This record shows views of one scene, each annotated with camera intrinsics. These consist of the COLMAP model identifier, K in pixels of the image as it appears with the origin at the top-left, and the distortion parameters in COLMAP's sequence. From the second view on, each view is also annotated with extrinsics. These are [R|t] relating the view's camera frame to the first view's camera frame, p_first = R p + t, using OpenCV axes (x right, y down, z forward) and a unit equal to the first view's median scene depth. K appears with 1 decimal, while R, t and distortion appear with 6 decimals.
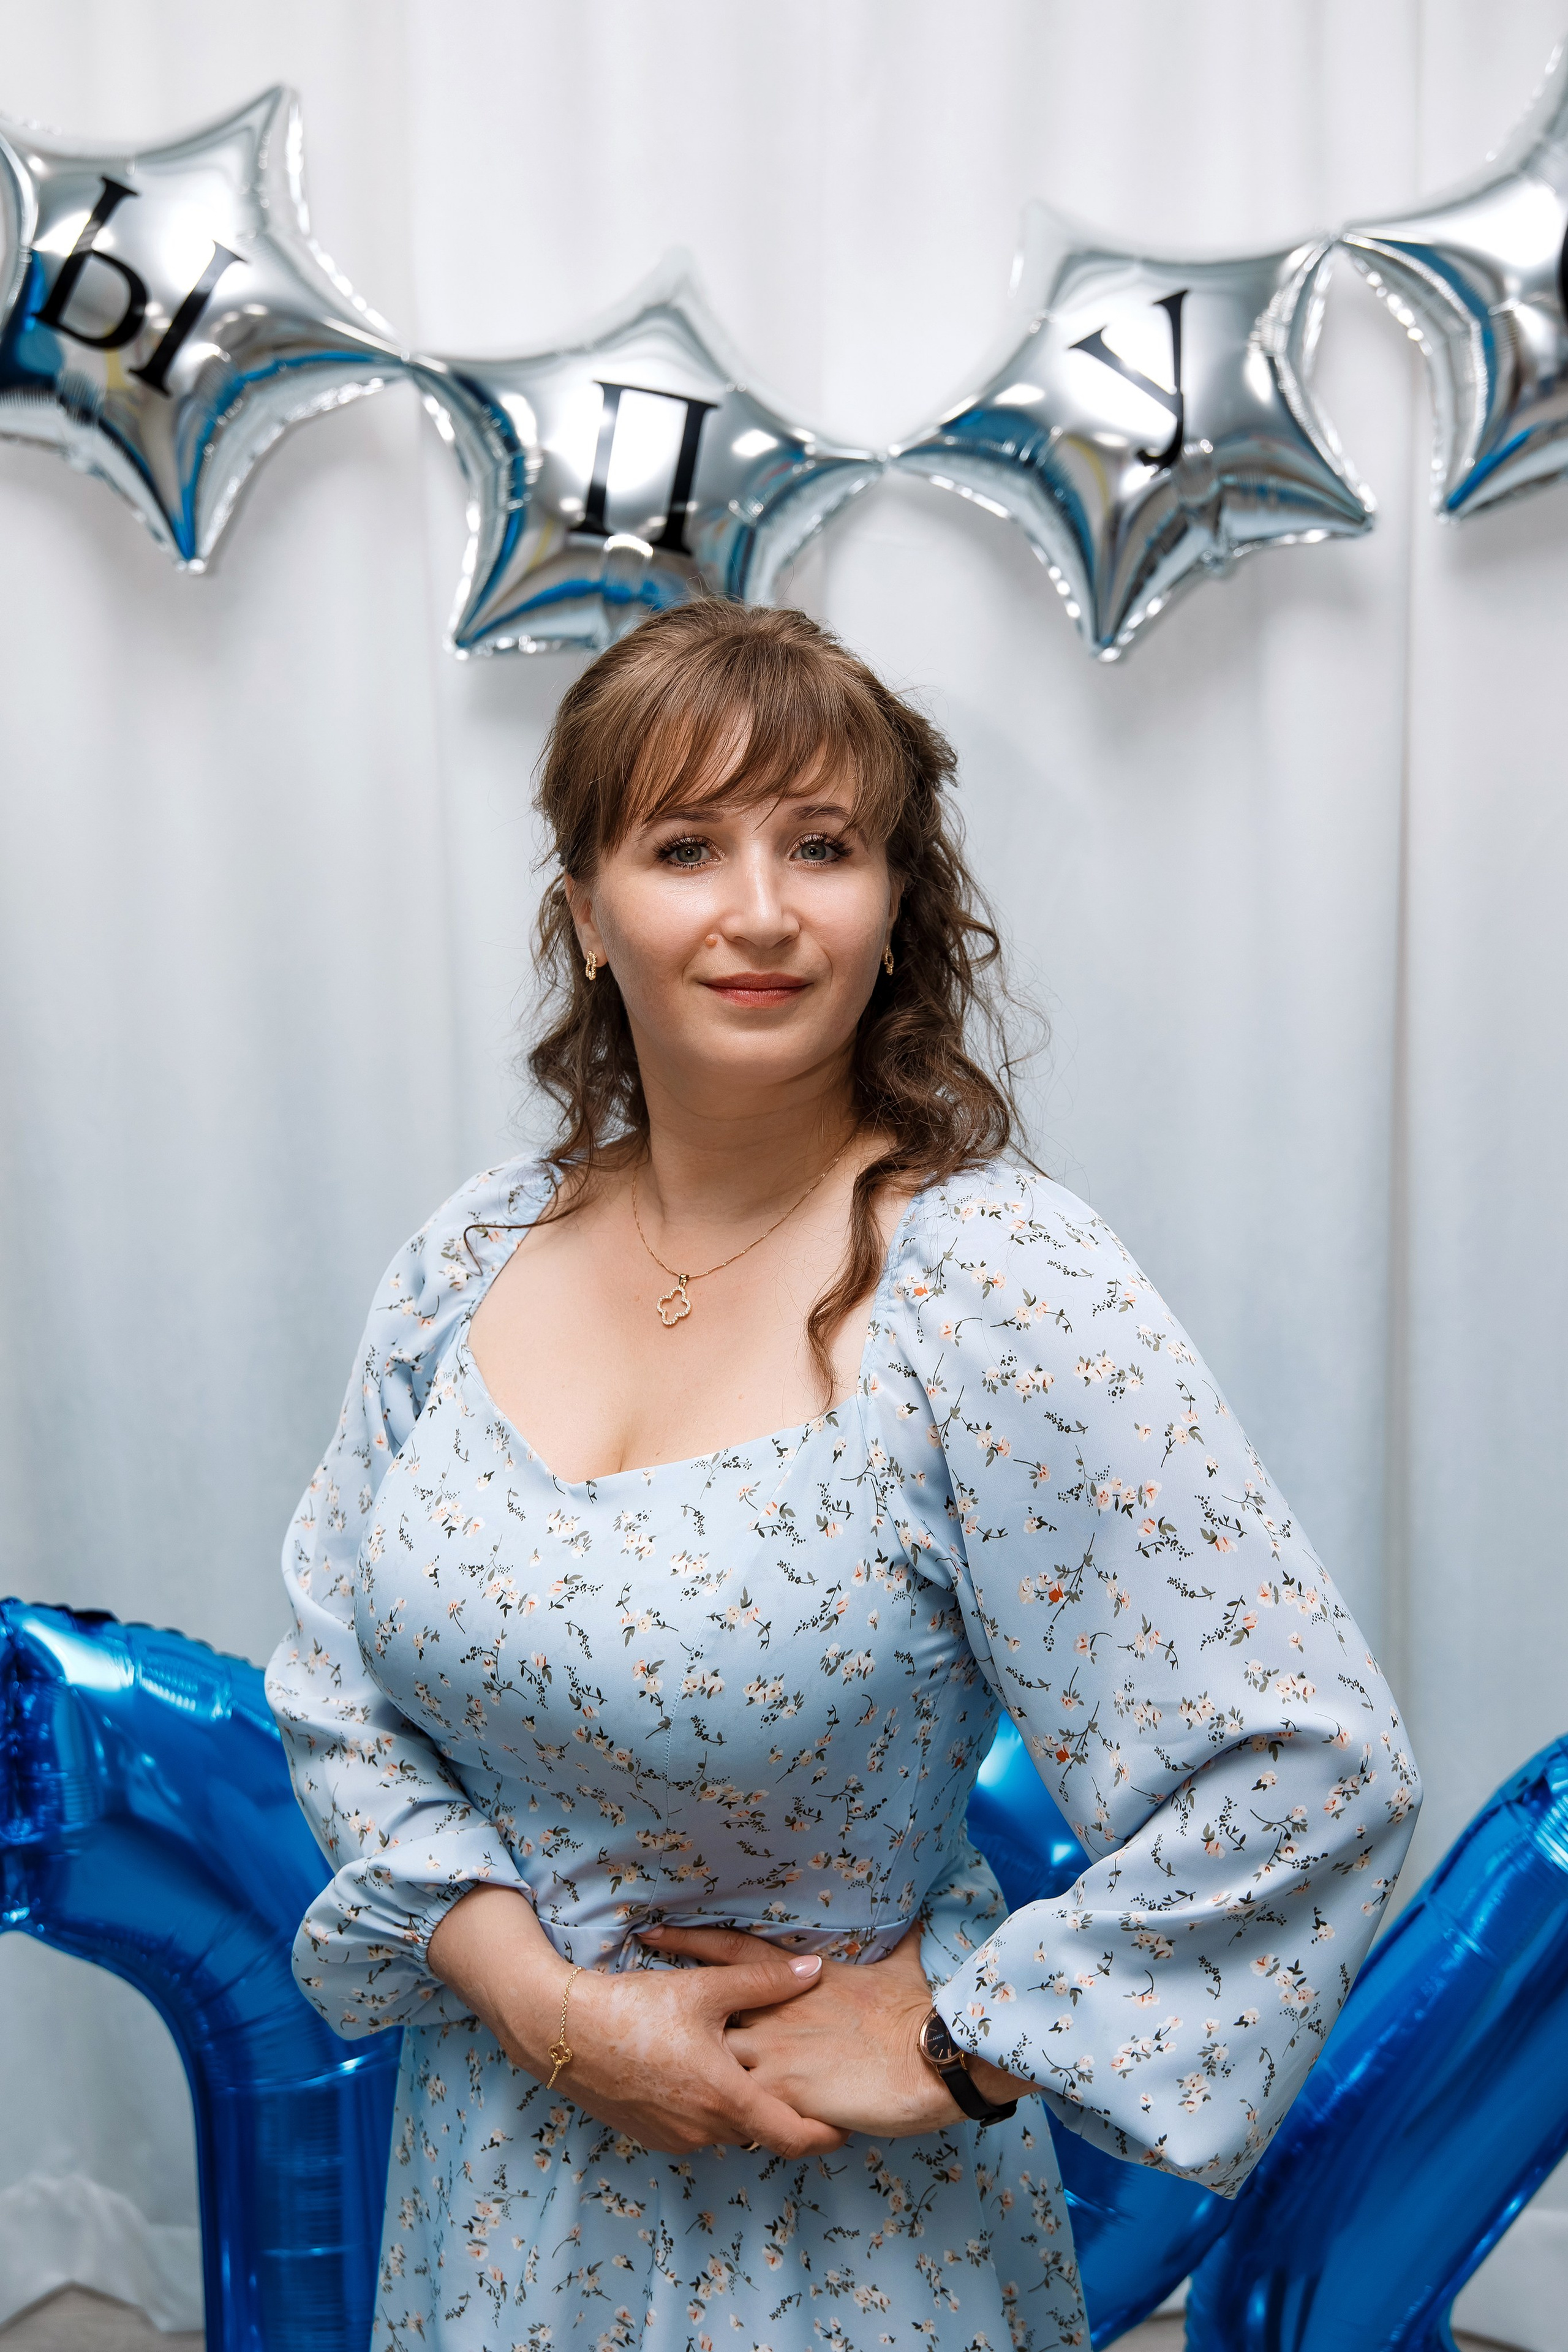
lens RADIAL K [[2613.8, 0, 779.6], [0, 2613.8, 1186.8], [0, 0, 1]] dist [-0.002587, 0.000000]
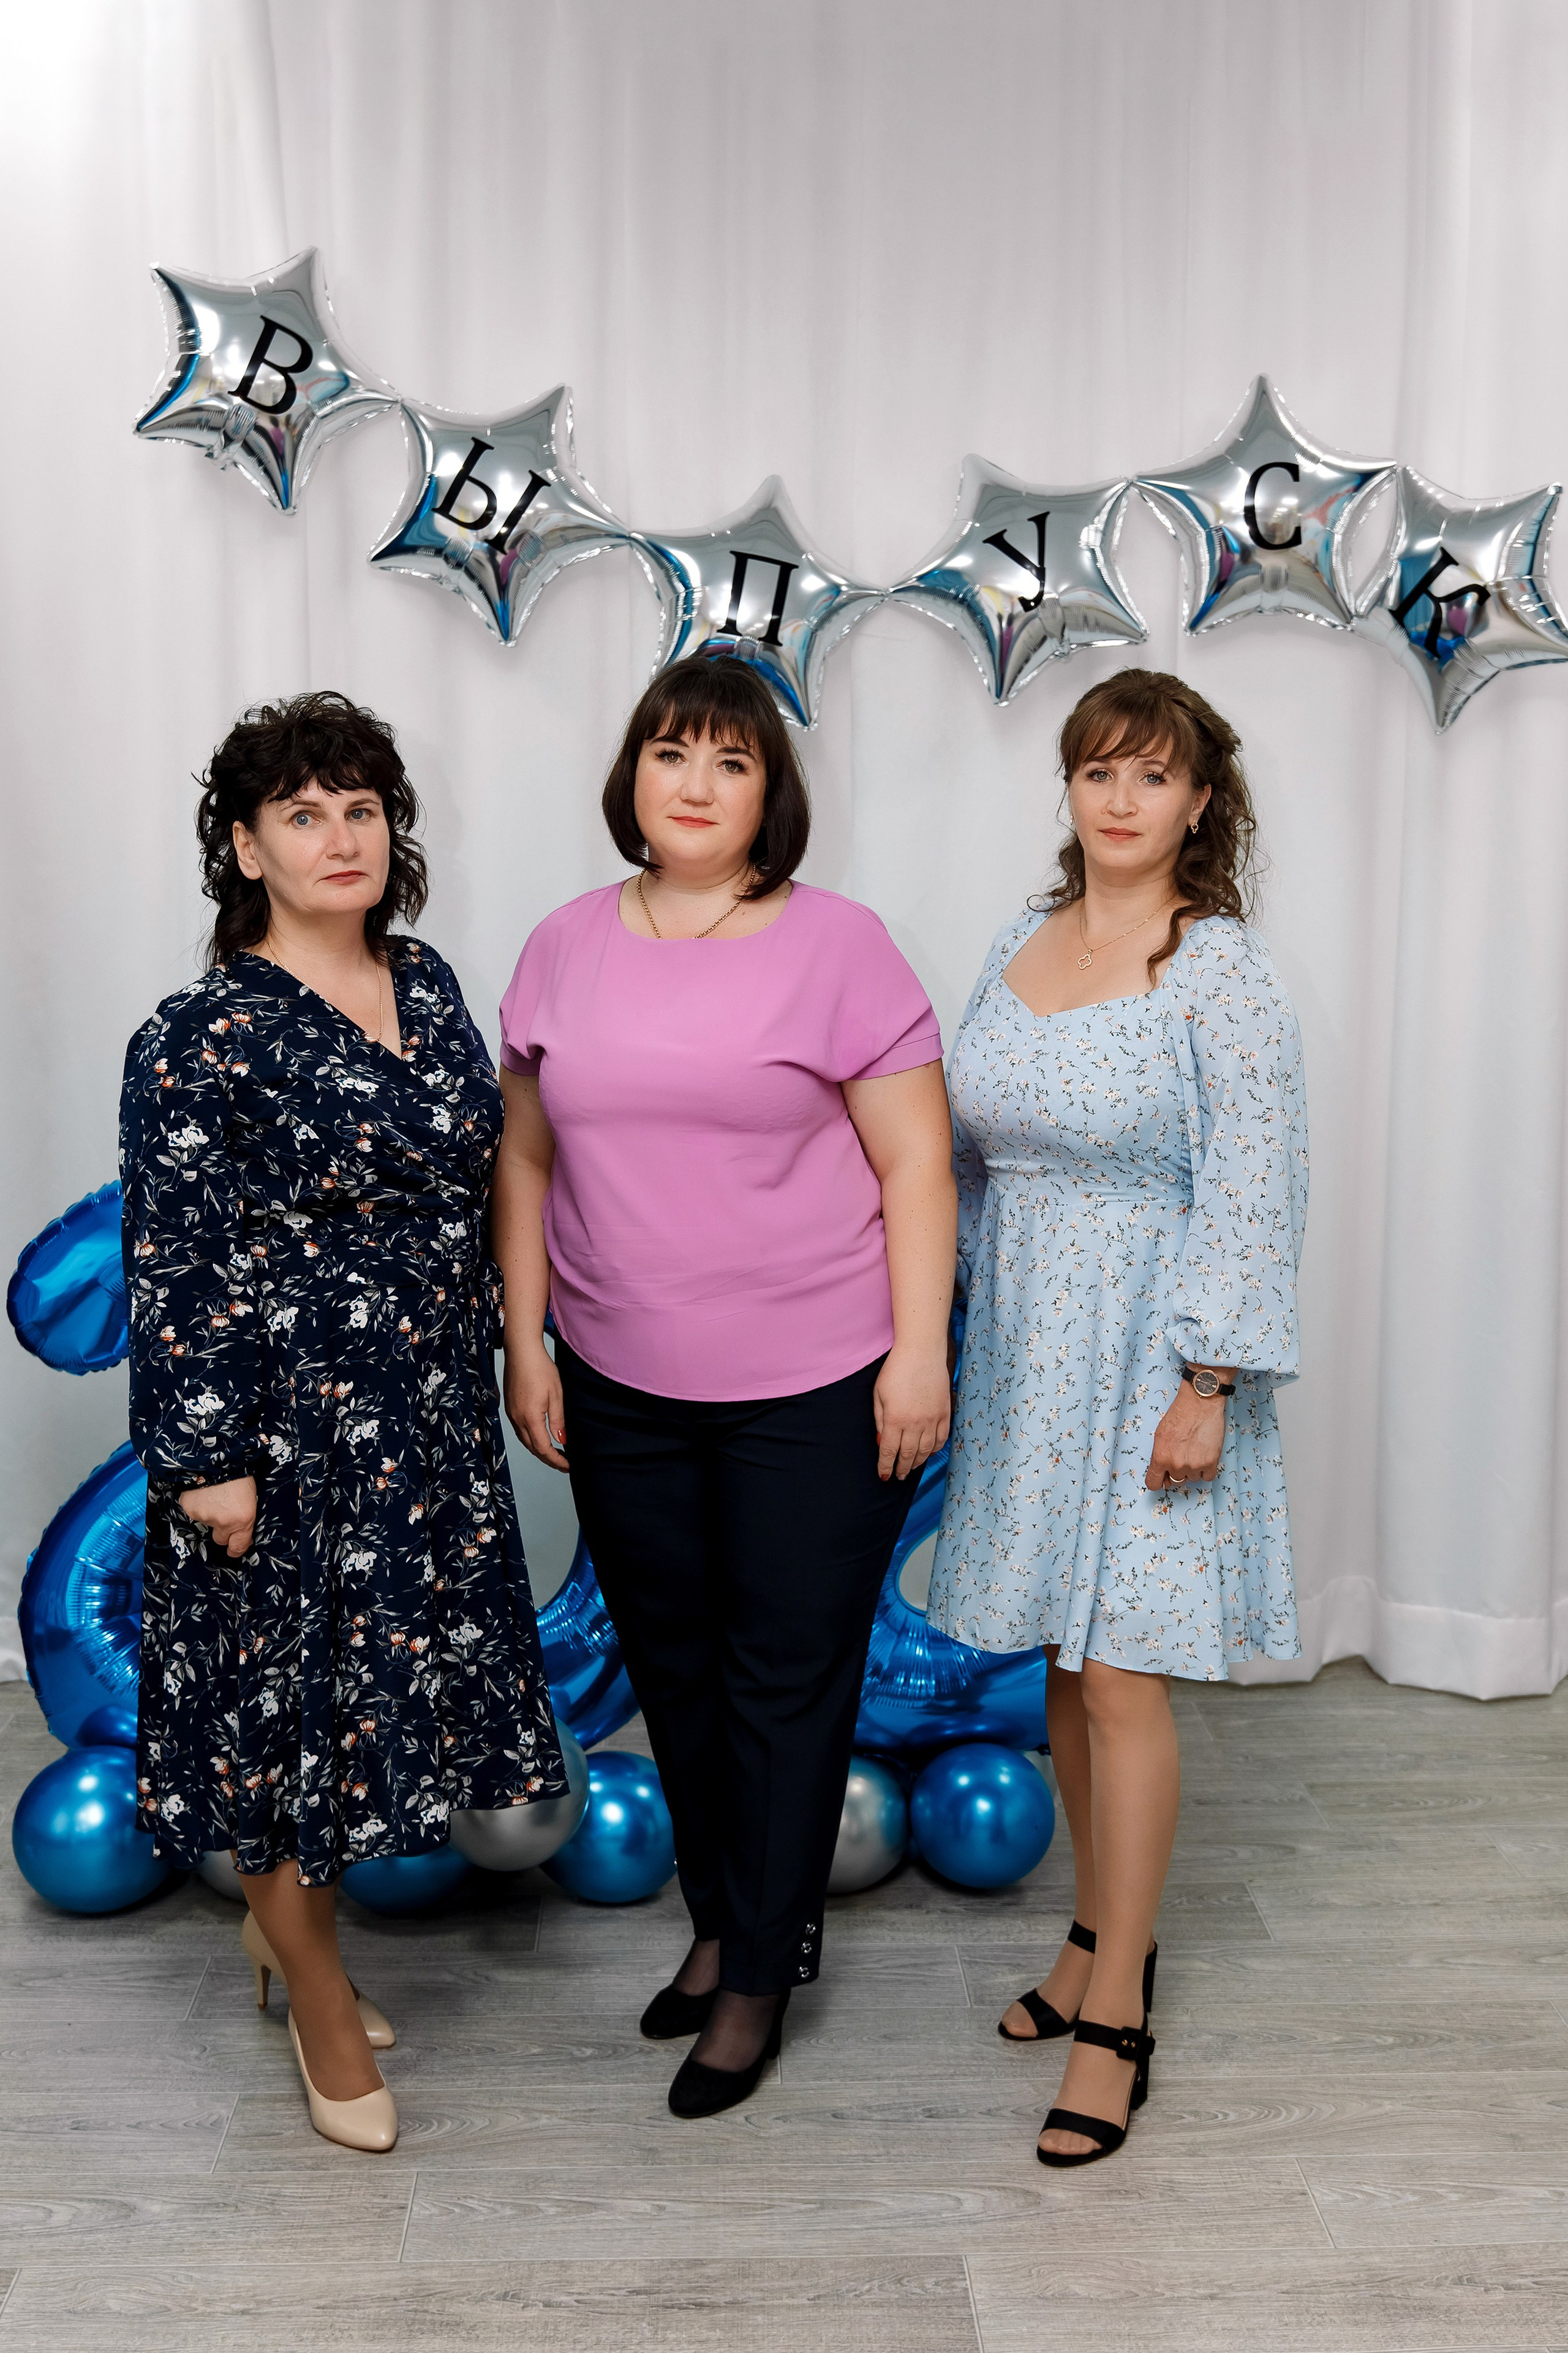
lens RADIAL K [[2833.0, 0, 735.2], [0, 2833.0, 1223.8], [0, 0, 1]] dist [-0.009372, 0.000000]
pose [[0.999547, 0.024349, -0.017688, -0.020263], [-0.023978, 0.999494, 0.020914, 0.129606], [0.018188, -0.020480, 0.999625, -1.031762]]
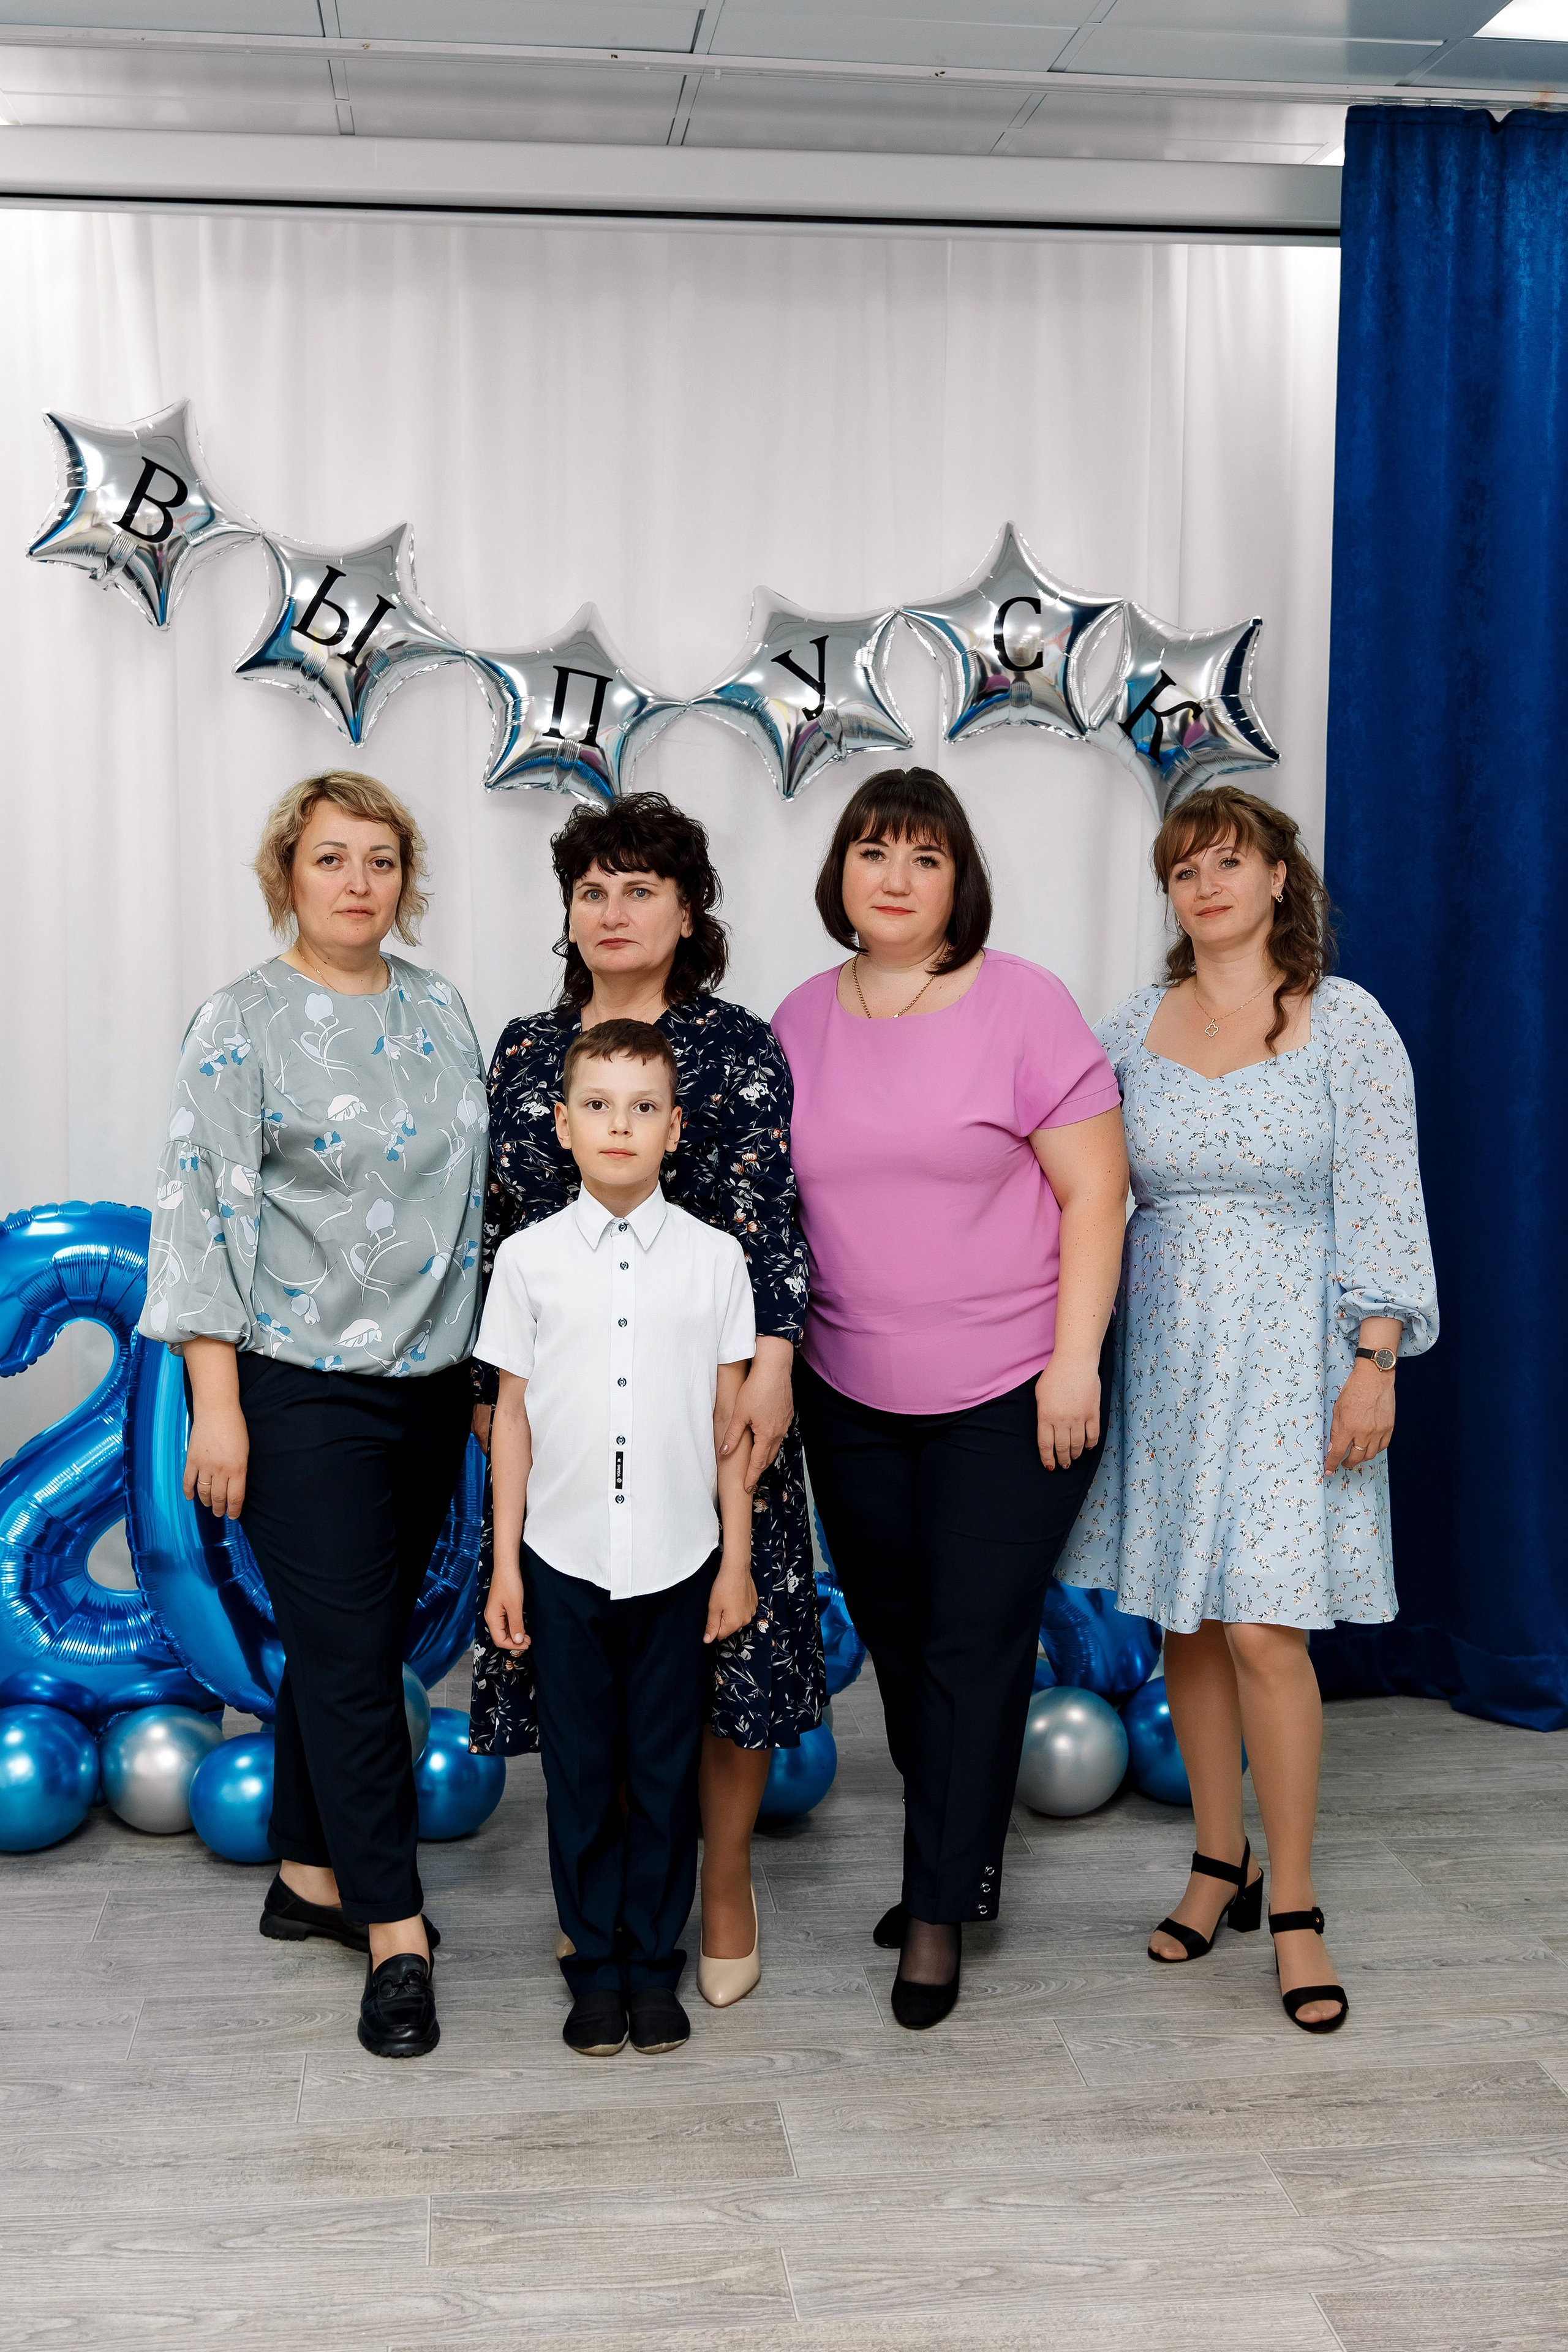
lens RADIAL K [[2613.8, 0, 725.1], [0, 2613.8, 1198.3], [0, 0, 1]] dist [-0.002587, 0.000000]
pose [[0.998206, 0.019998, 0.056428, -0.042256], [-0.019383, 0.999747, -0.011426, 0.150088], [-0.056643, 0.010312, 0.998341, -1.147471]]
